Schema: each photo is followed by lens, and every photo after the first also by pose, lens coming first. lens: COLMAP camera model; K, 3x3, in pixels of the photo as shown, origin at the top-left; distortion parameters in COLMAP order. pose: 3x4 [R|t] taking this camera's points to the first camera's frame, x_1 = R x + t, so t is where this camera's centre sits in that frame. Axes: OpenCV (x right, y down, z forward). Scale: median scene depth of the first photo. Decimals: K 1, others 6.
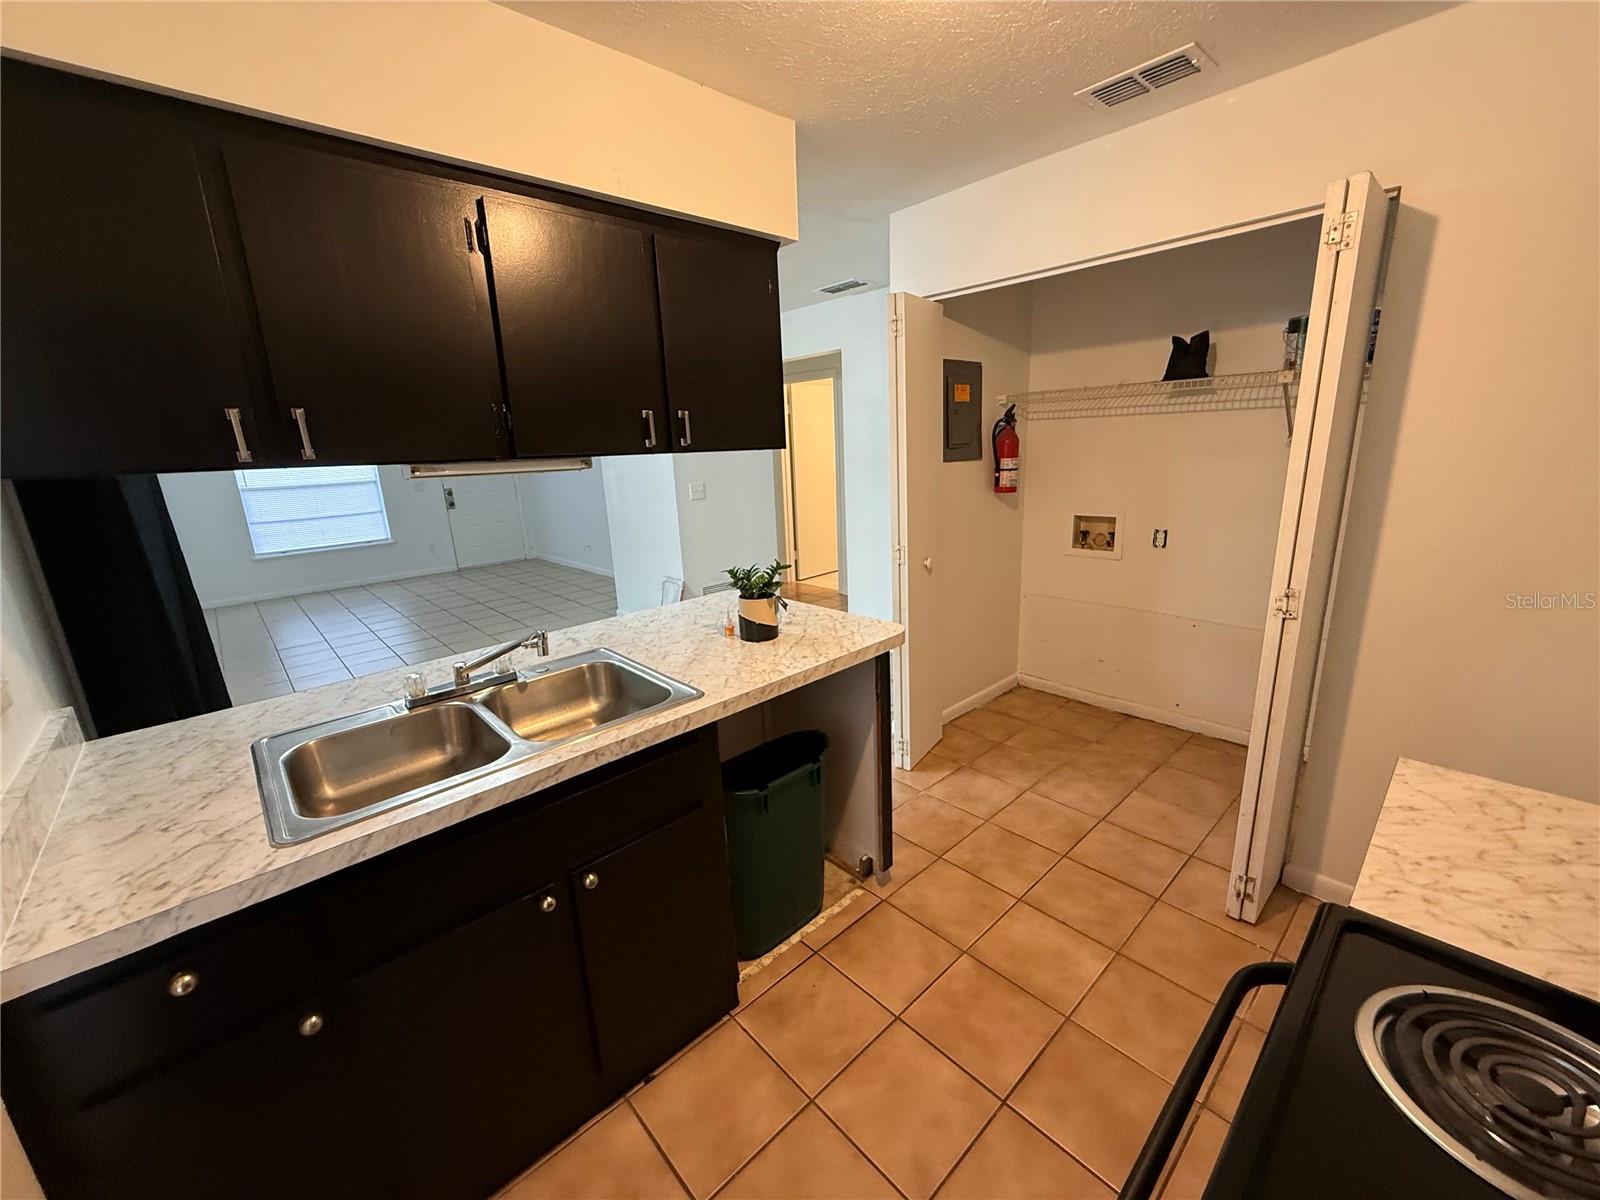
lens RADIAL K [[638.8, 0, 800.0], [0, 638.8, 600.0], [0, 0, 1]] dist [0.002335, 0.000049]
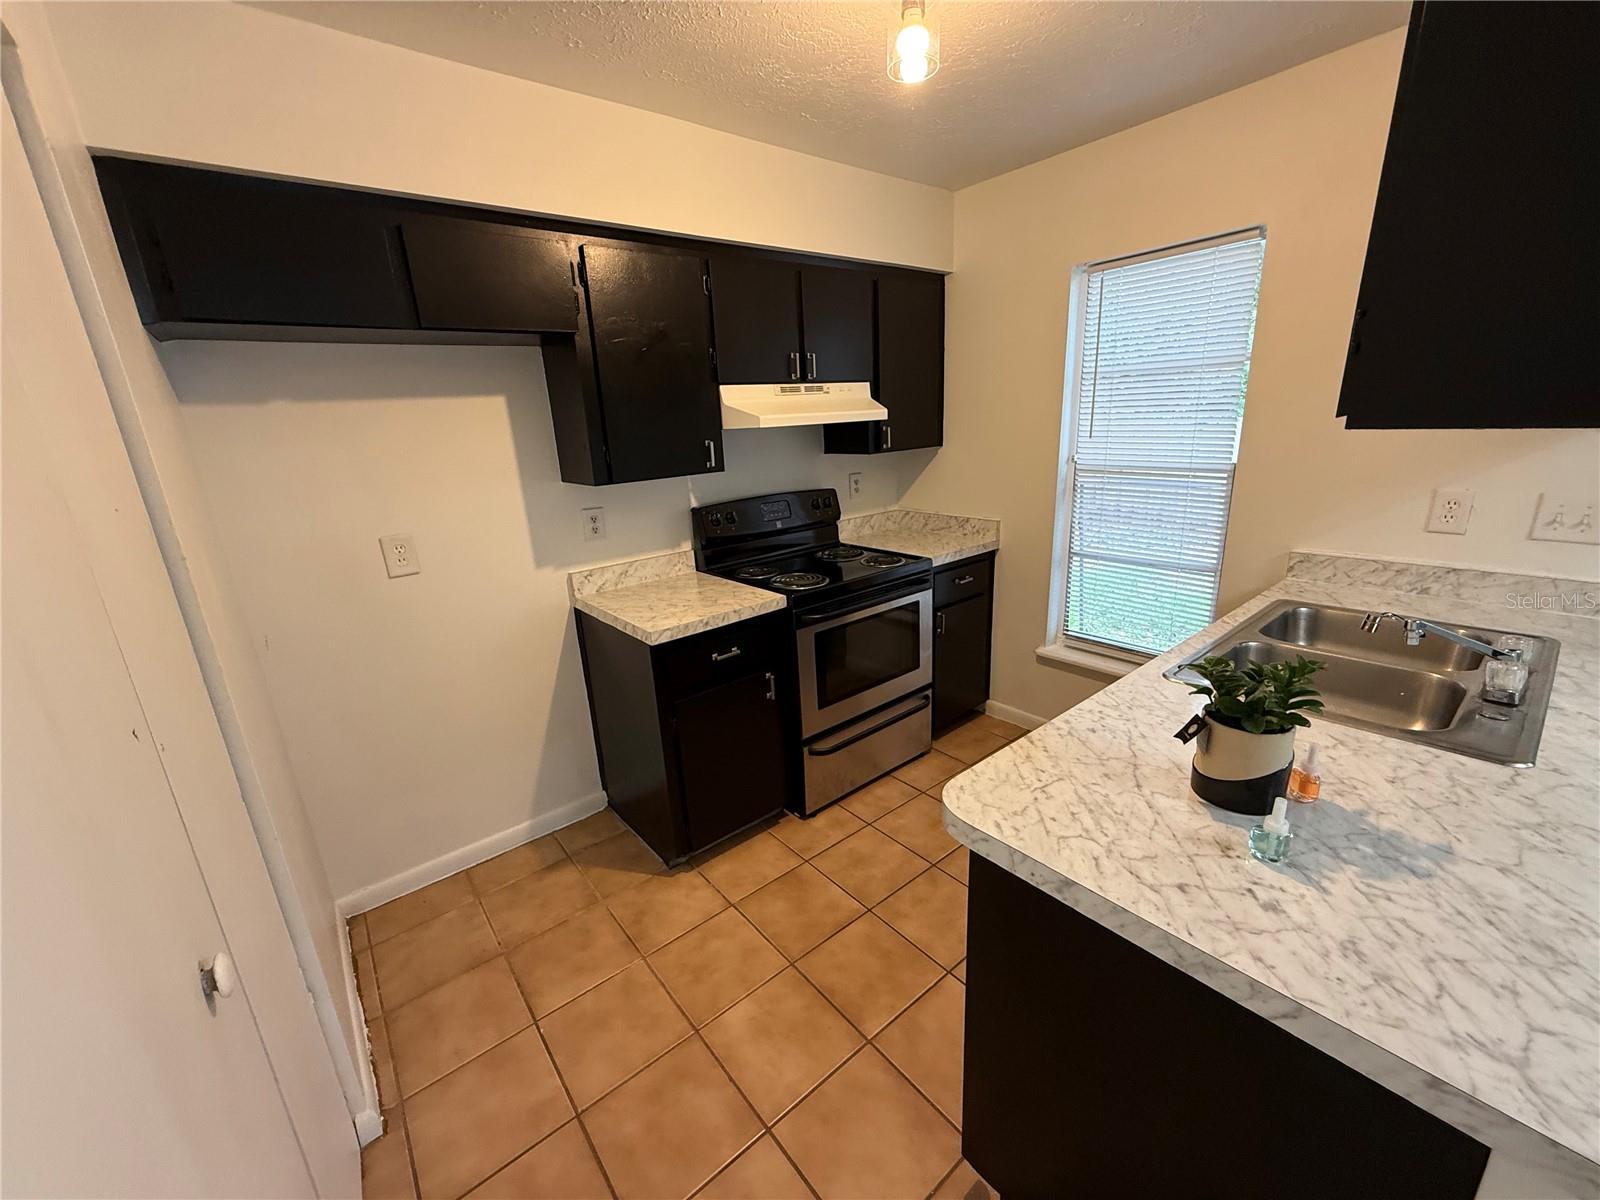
lens RADIAL K [[638.8, 0, 800.0], [0, 638.8, 600.0], [0, 0, 1]] dist [0.002335, 0.000049]
pose [[-0.993582, 0.075041, 0.084643, 0.106214], [0.107417, 0.860458, 0.498071, -0.171942], [-0.035456, 0.503966, -0.862995, 0.654100]]
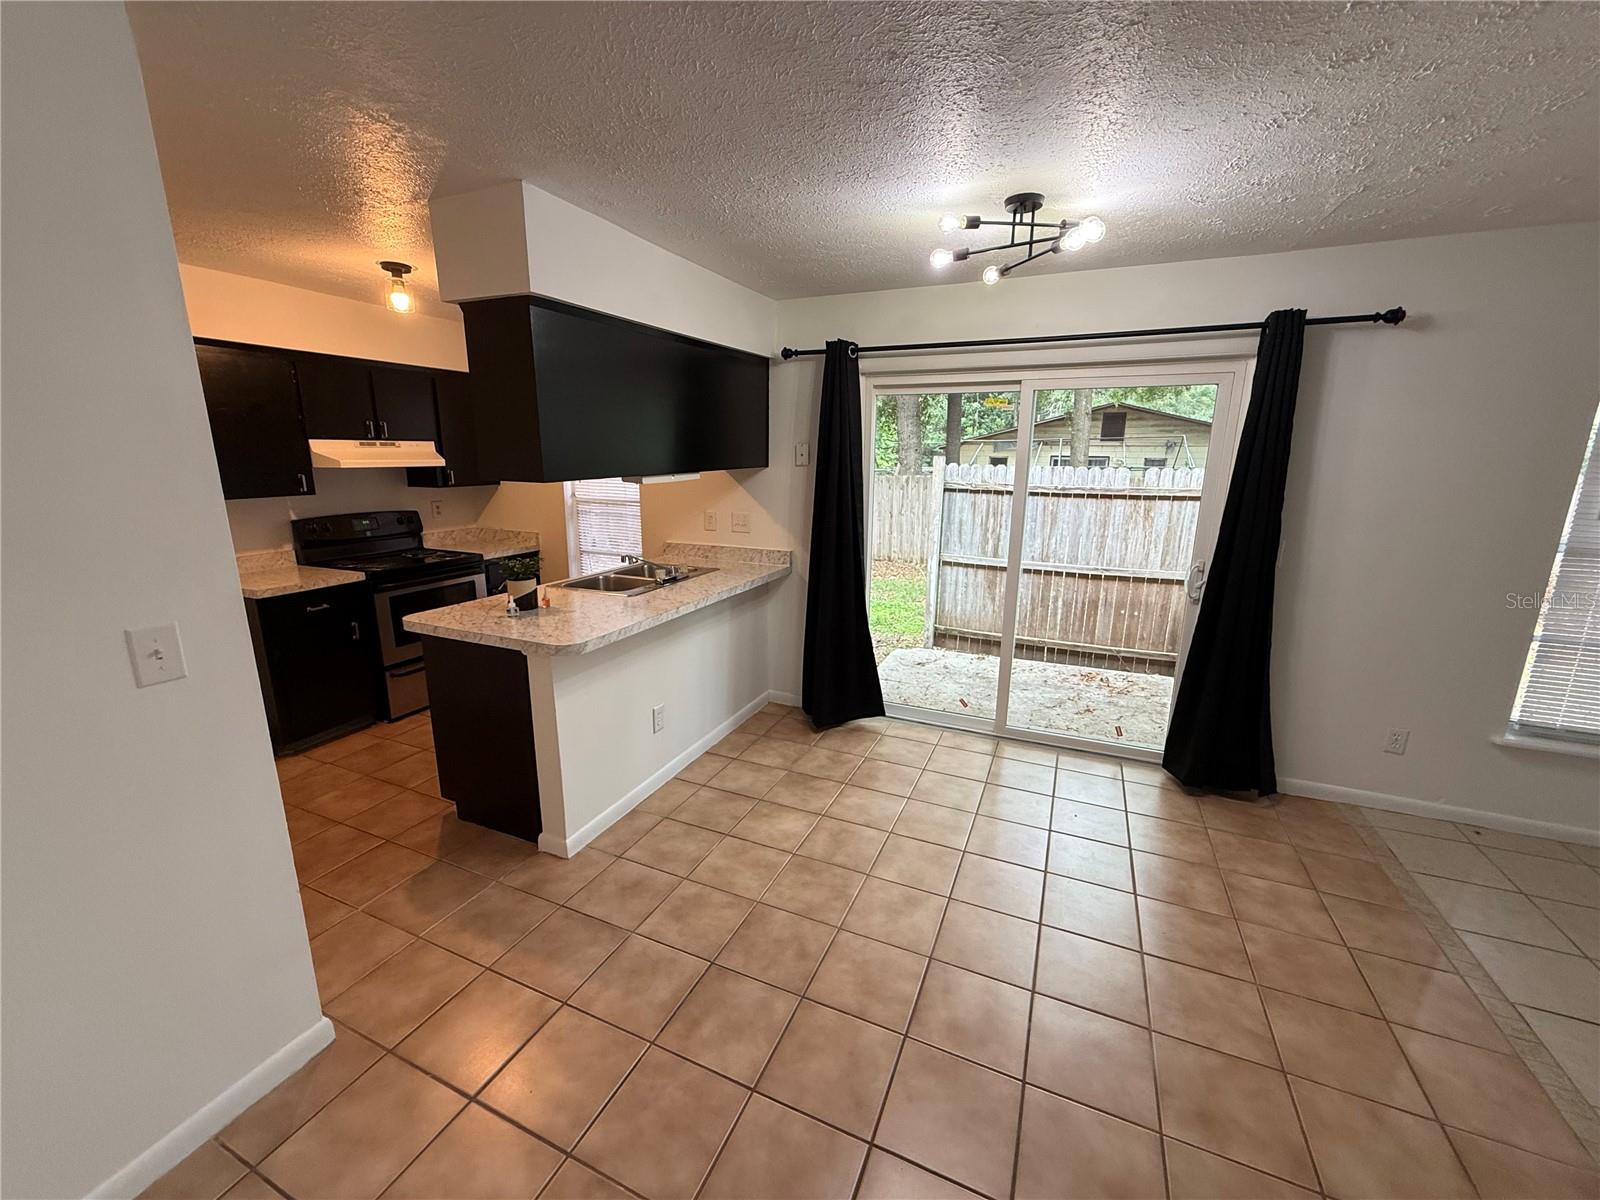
lens RADIAL K [[638.8, 0, 800.0], [0, 638.8, 600.0], [0, 0, 1]] dist [0.002335, 0.000049]
pose [[-0.917185, 0.126158, -0.377964, -0.043957], [-0.063842, 0.889775, 0.451912, -0.301243], [0.393315, 0.438617, -0.808034, 1.128938]]
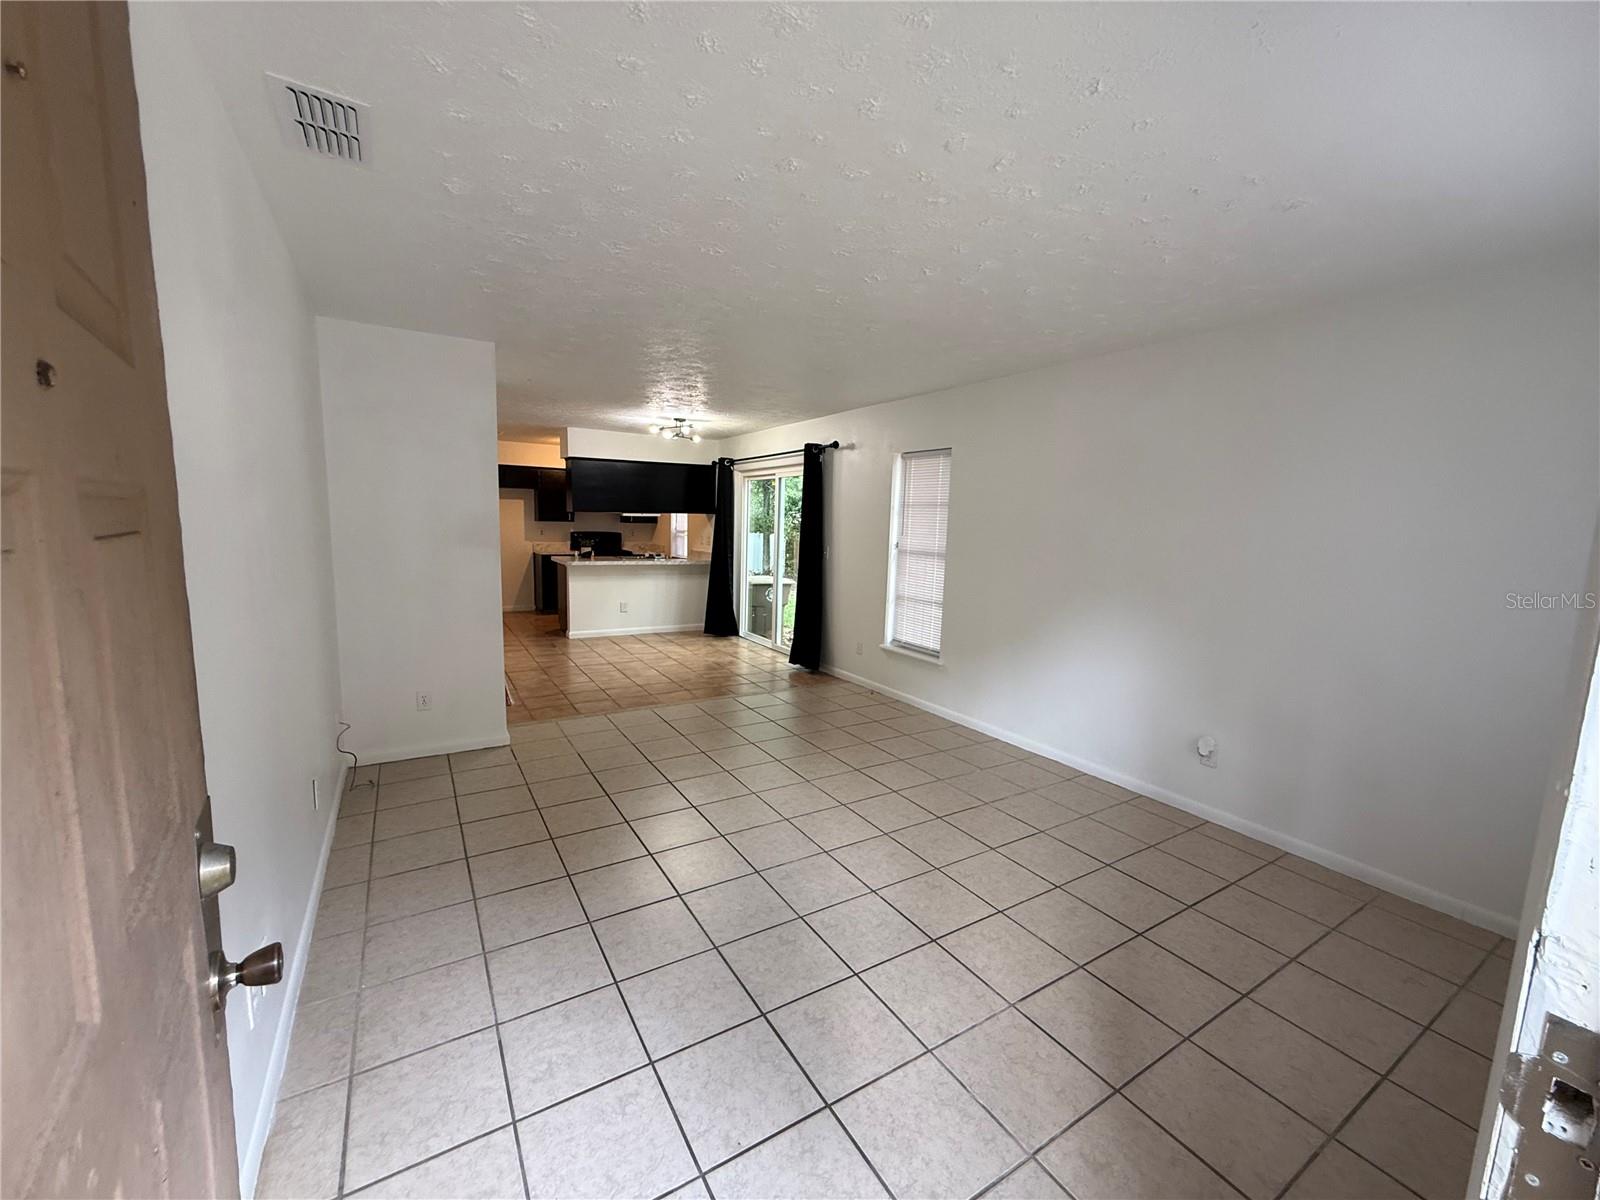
lens RADIAL K [[638.8, 0, 800.0], [0, 638.8, 600.0], [0, 0, 1]] dist [0.002335, 0.000049]
pose [[-0.980446, -0.006392, 0.196684, -1.021040], [0.064130, 0.934534, 0.350049, -0.476828], [-0.186045, 0.355817, -0.915850, 2.131840]]
